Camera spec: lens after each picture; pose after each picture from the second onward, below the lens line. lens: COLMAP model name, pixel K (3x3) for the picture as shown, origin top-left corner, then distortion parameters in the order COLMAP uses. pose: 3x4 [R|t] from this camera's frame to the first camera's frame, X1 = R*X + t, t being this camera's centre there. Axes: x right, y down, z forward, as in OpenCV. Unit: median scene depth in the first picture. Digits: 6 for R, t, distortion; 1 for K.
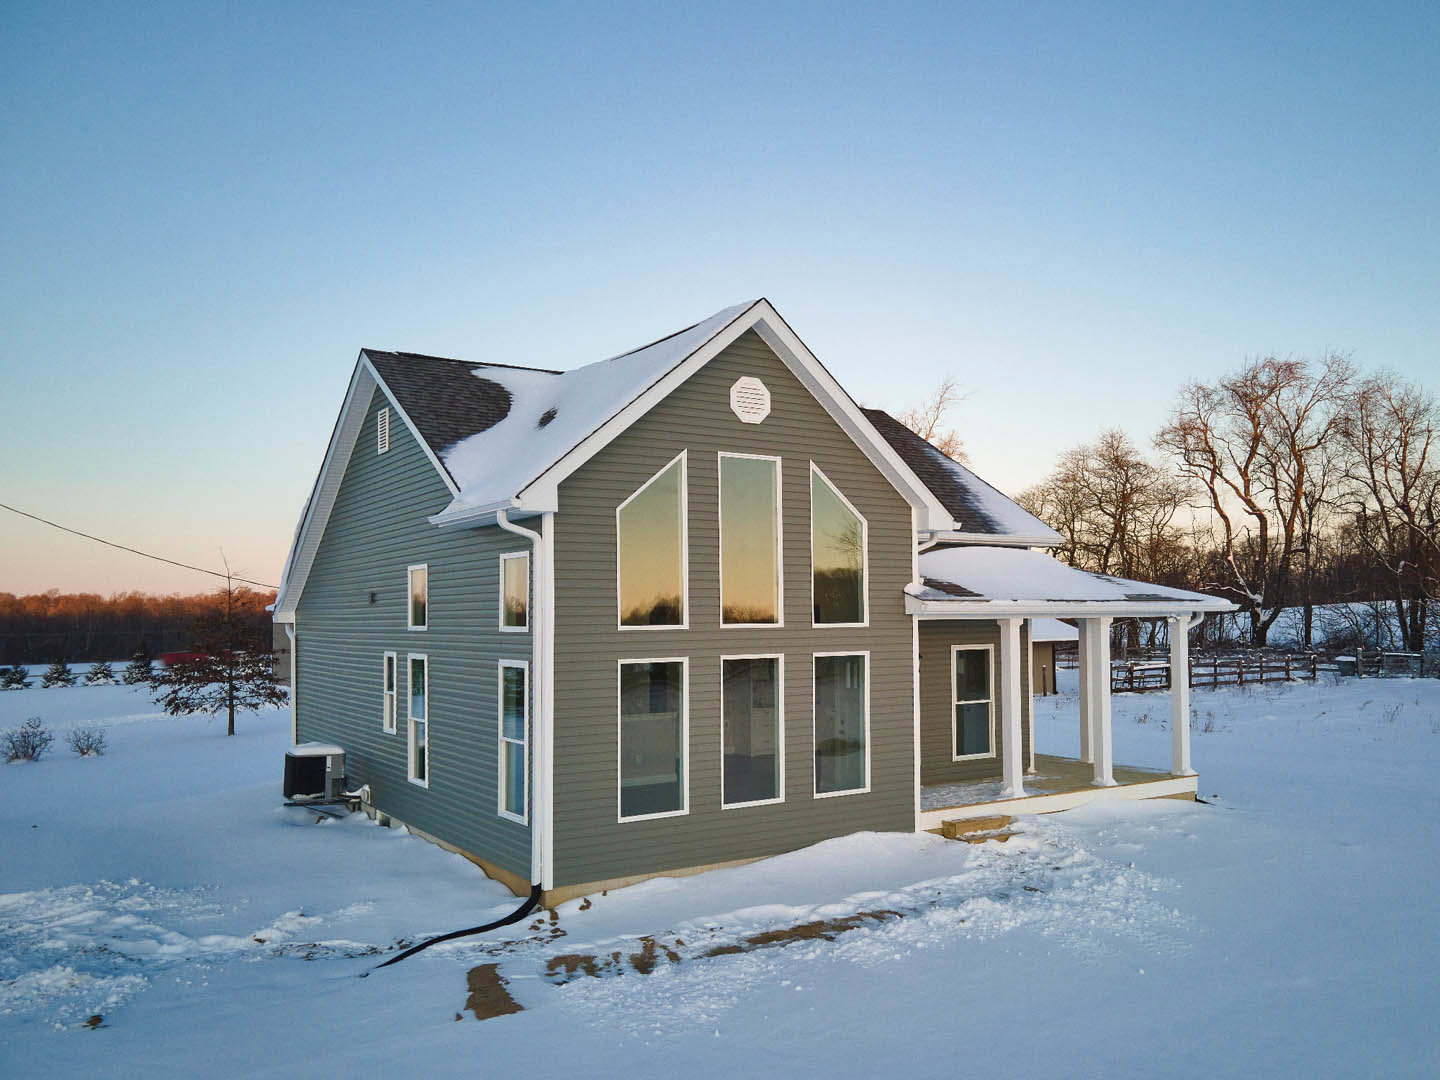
lens RADIAL K [[1159.2, 0, 776.9], [0, 1159.2, 586.4], [0, 0, 1]] dist [0.036775, 0.002311]
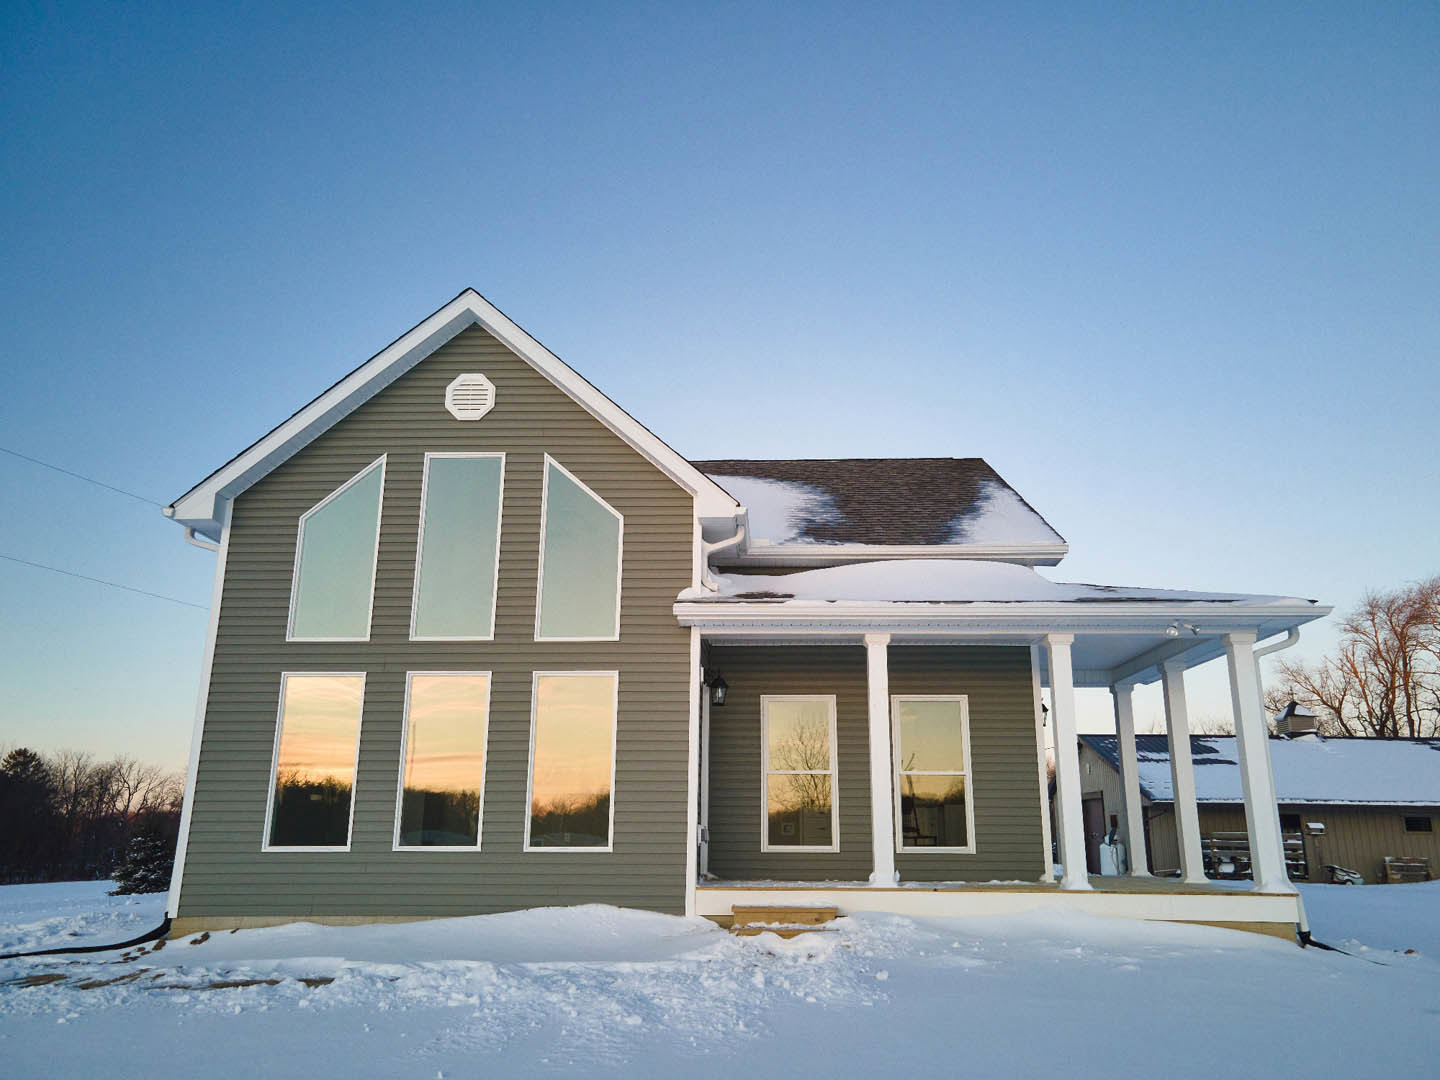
lens RADIAL K [[1052.9, 0, 719.7], [0, 1052.9, 570.2], [0, 0, 1]] dist [0.027290, 0.026012]
pose [[0.807713, -0.126387, -0.575870, 0.577941], [-0.001095, 0.976430, -0.215833, 0.148127], [0.589575, 0.174962, 0.788536, 0.460659]]
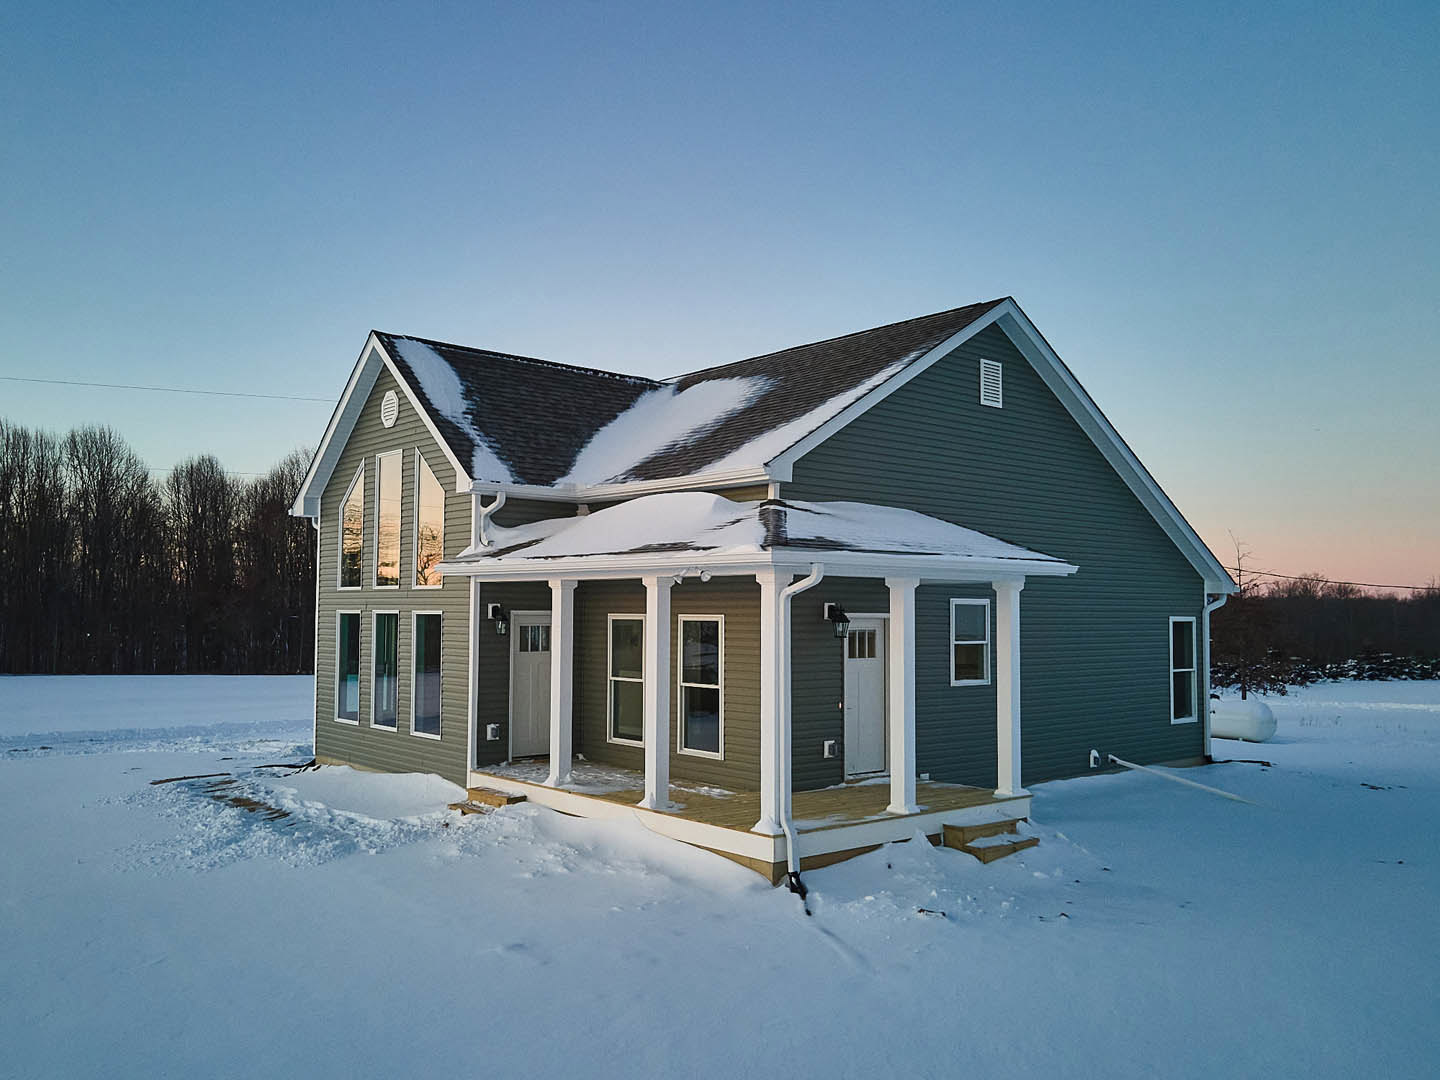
lens RADIAL K [[1115.6, 0, 673.7], [0, 1115.6, 572.3], [0, 0, 1]] dist [0.045152, -0.015369]
pose [[0.118472, -0.022743, -0.992697, 1.174580], [0.014914, 0.999666, -0.021122, 0.045966], [0.992845, -0.012303, 0.118772, 1.113220]]
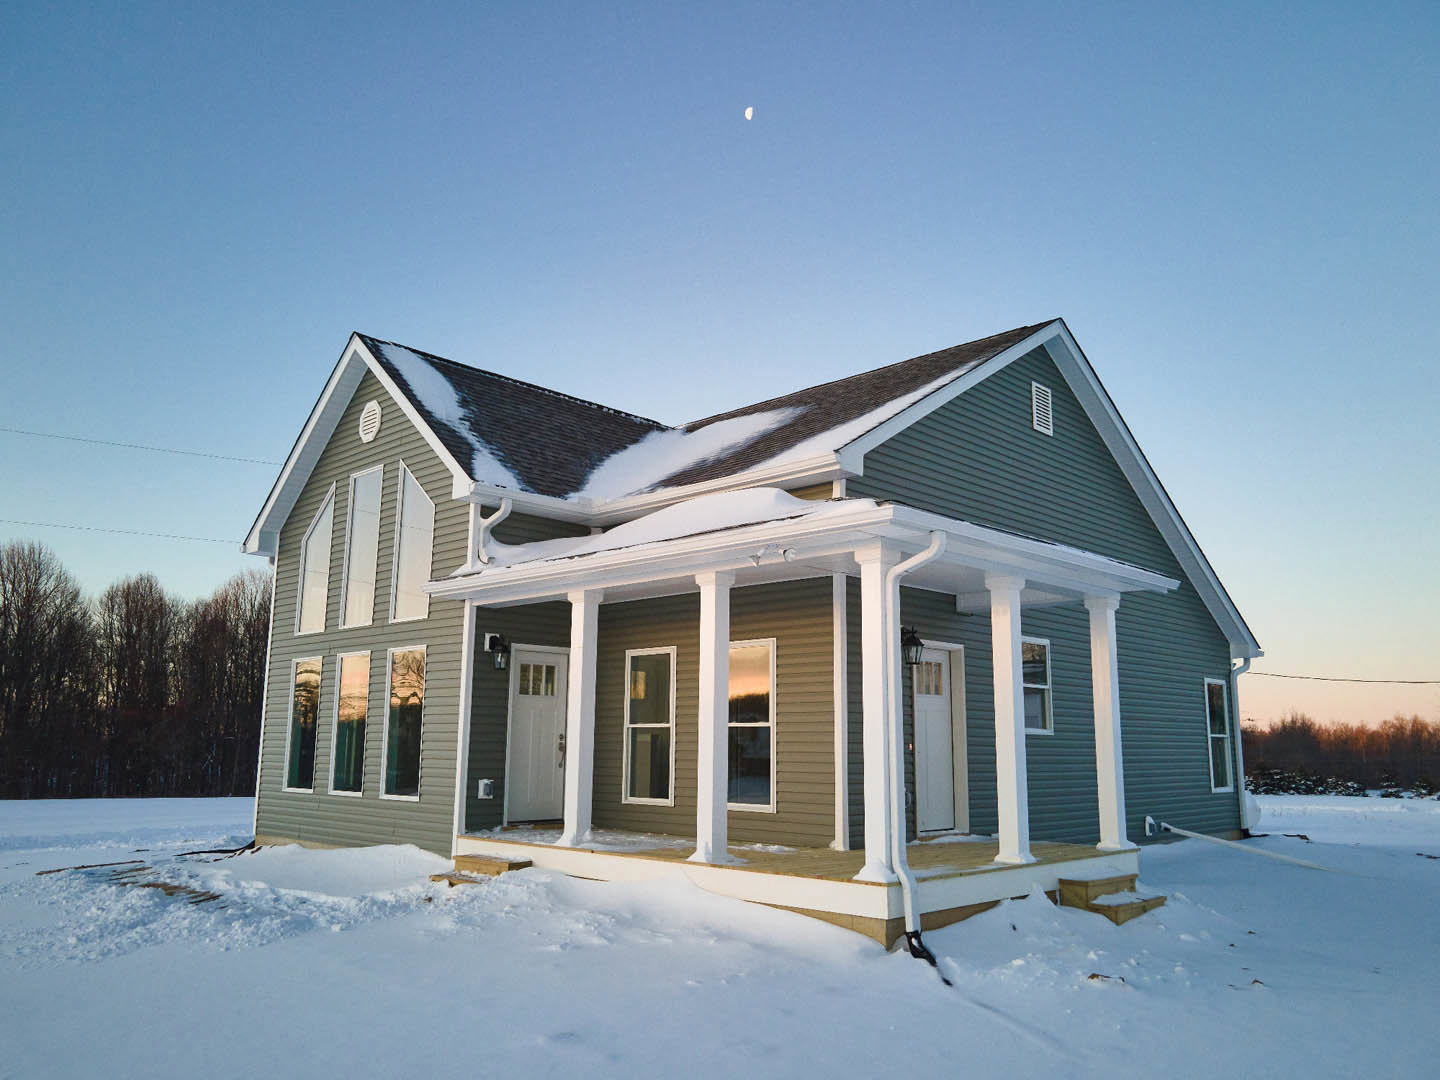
lens RADIAL K [[1052.9, 0, 738.0], [0, 1052.9, 578.3], [0, 0, 1]] dist [0.027290, 0.026012]
pose [[0.233455, -0.135839, -0.962833, 0.966405], [0.012526, 0.990532, -0.136710, 0.123441], [0.972287, 0.019856, 0.232946, 1.063770]]
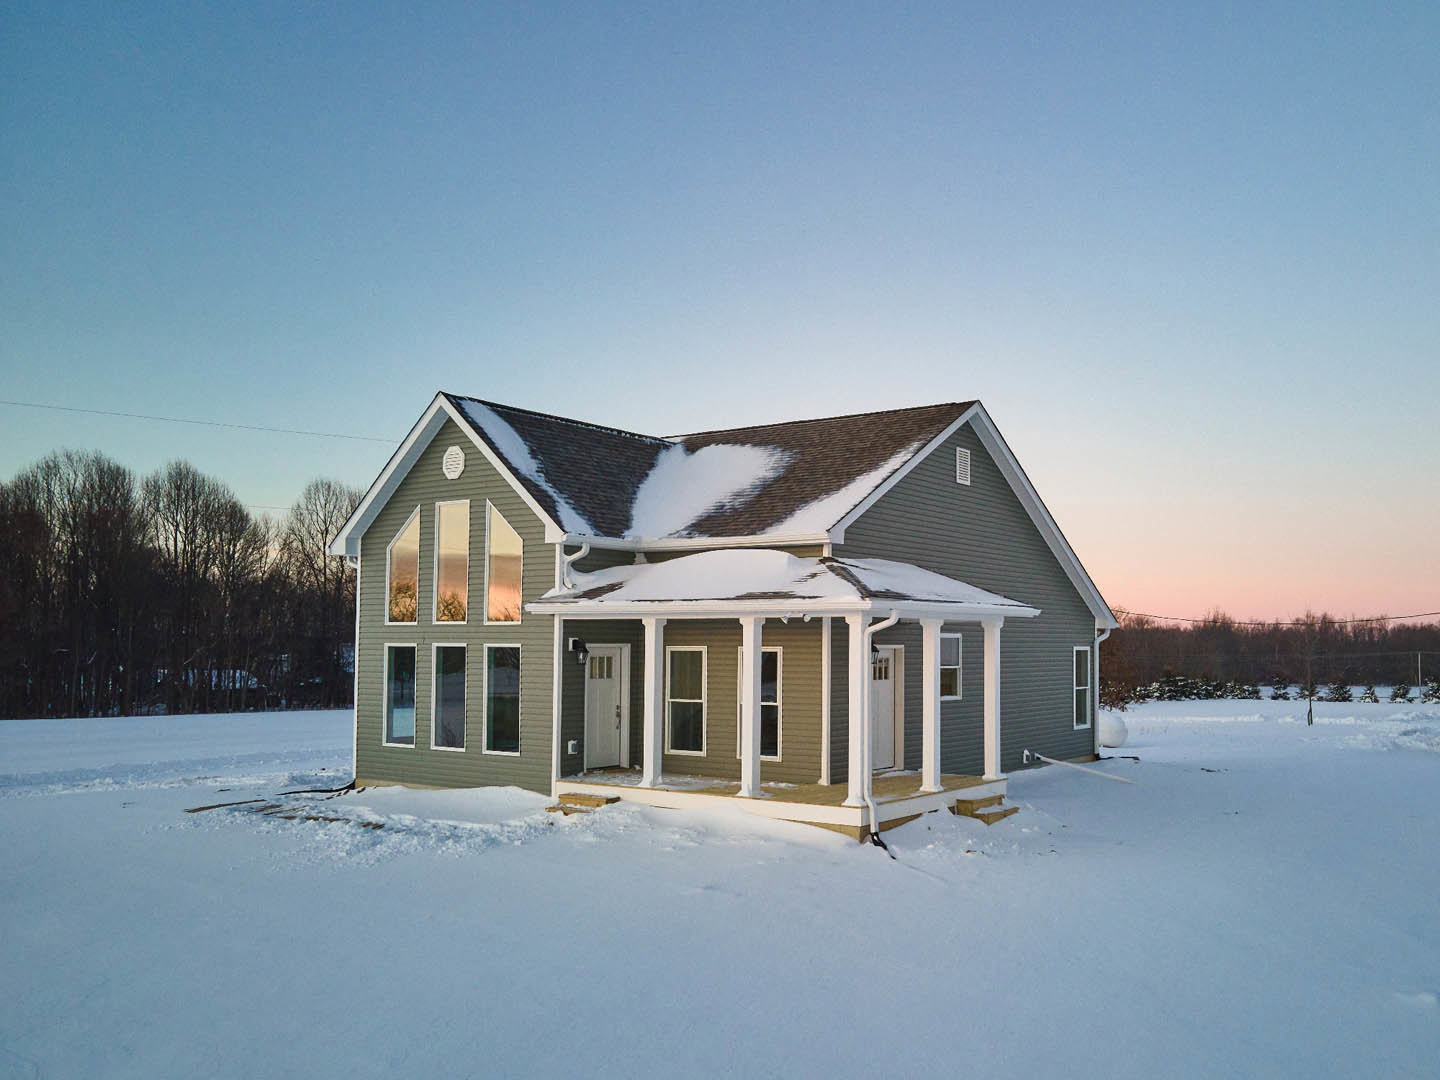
lens RADIAL K [[1160.2, 0, 864.4], [0, 1160.2, 609.7], [0, 0, 1]] dist [0.024891, 0.011781]
pose [[0.408460, -0.014014, -0.912668, 1.408651], [0.012400, 0.999875, -0.009803, 0.036412], [0.912692, -0.007313, 0.408583, 0.840712]]
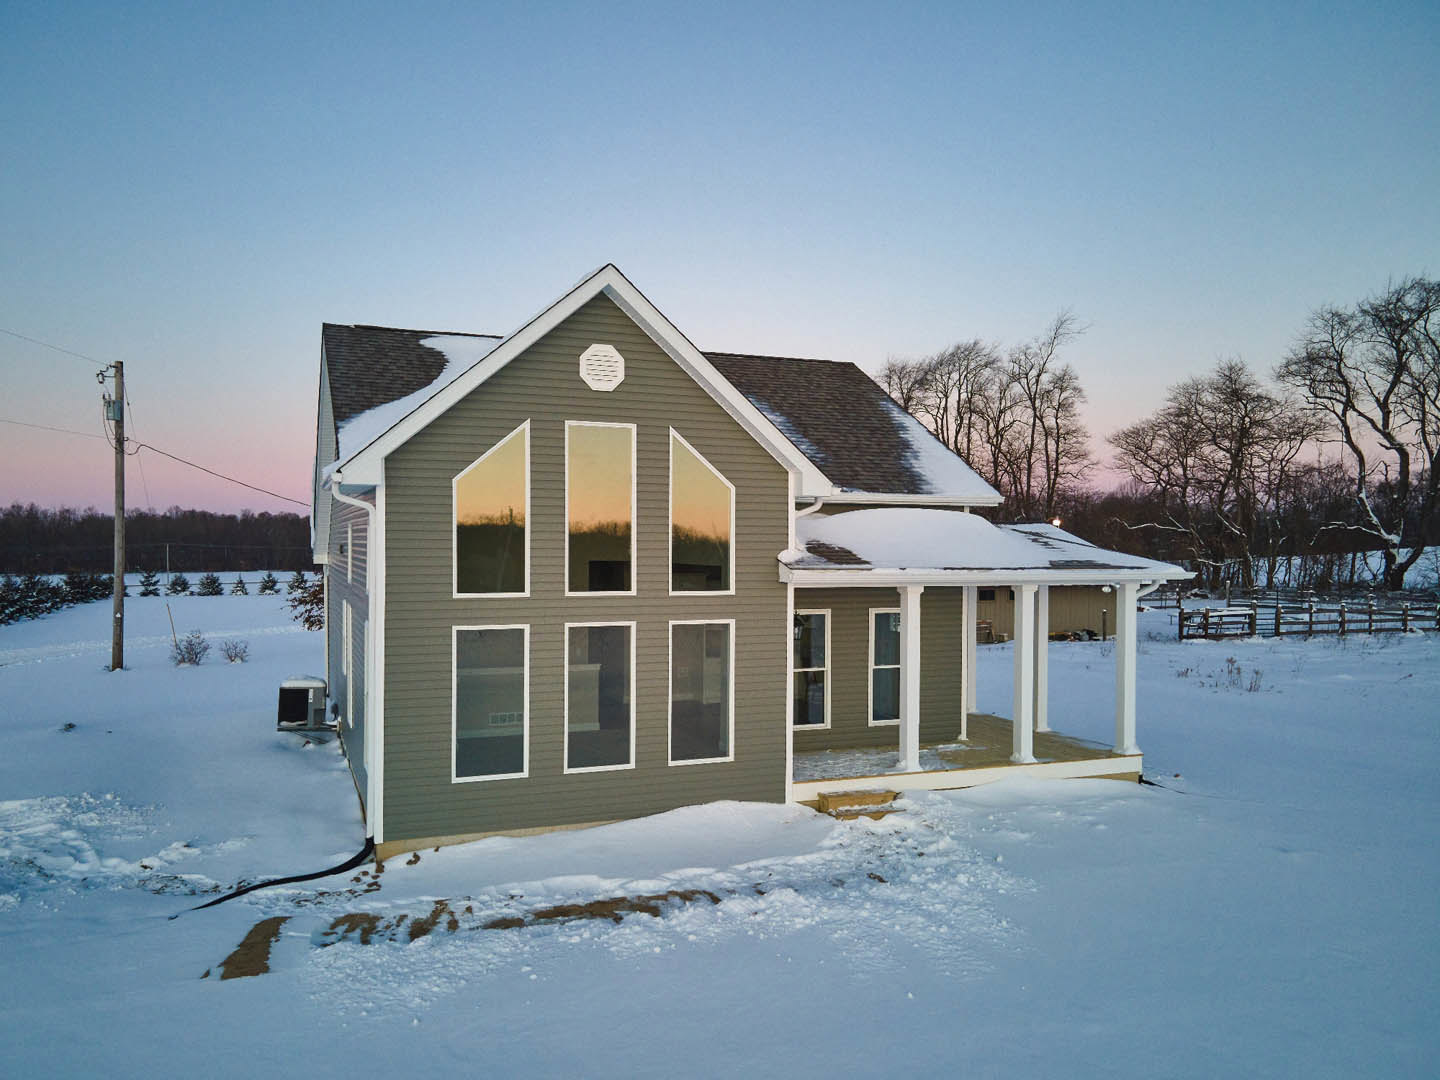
lens RADIAL K [[1052.9, 0, 663.2], [0, 1052.9, 561.7], [0, 0, 1]] dist [0.027290, 0.026012]
pose [[0.971183, 0.019443, -0.237539, 0.236578], [-0.008401, 0.998840, 0.047408, -0.035804], [0.238185, -0.044046, 0.970221, 0.121451]]
